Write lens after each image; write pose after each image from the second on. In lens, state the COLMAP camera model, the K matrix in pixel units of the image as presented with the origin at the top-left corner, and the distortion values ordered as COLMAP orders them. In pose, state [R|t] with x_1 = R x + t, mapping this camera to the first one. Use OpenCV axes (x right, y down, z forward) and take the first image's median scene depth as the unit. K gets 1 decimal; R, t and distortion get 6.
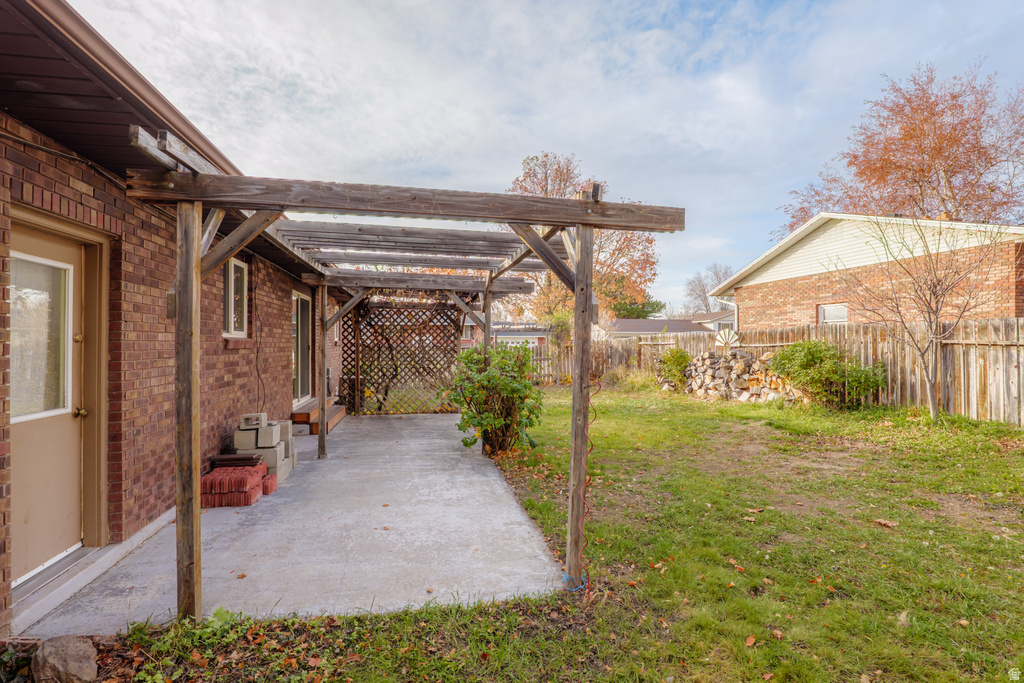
lens RADIAL K [[462.6, 0, 512.0], [0, 462.6, 341.5], [0, 0, 1]] dist [-0.002782, -0.000274]
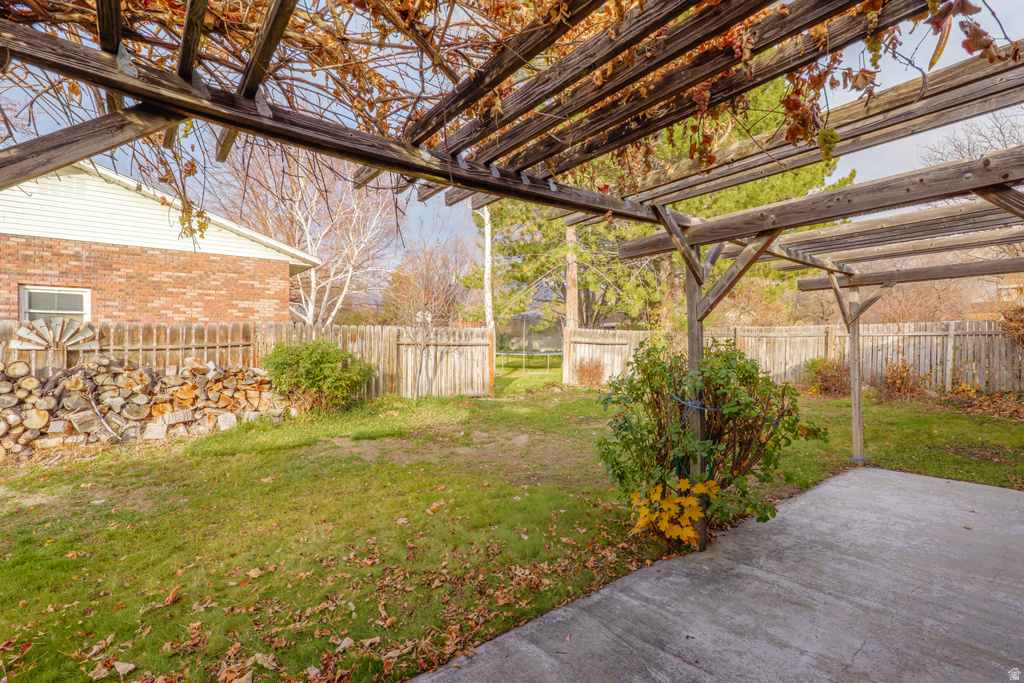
lens RADIAL K [[462.6, 0, 512.0], [0, 462.6, 341.5], [0, 0, 1]] dist [-0.002782, -0.000274]
pose [[-0.443238, 0.004885, 0.896391, -0.567529], [-0.004192, 0.999963, -0.007522, 0.005098], [-0.896394, -0.007092, -0.443201, 1.816596]]
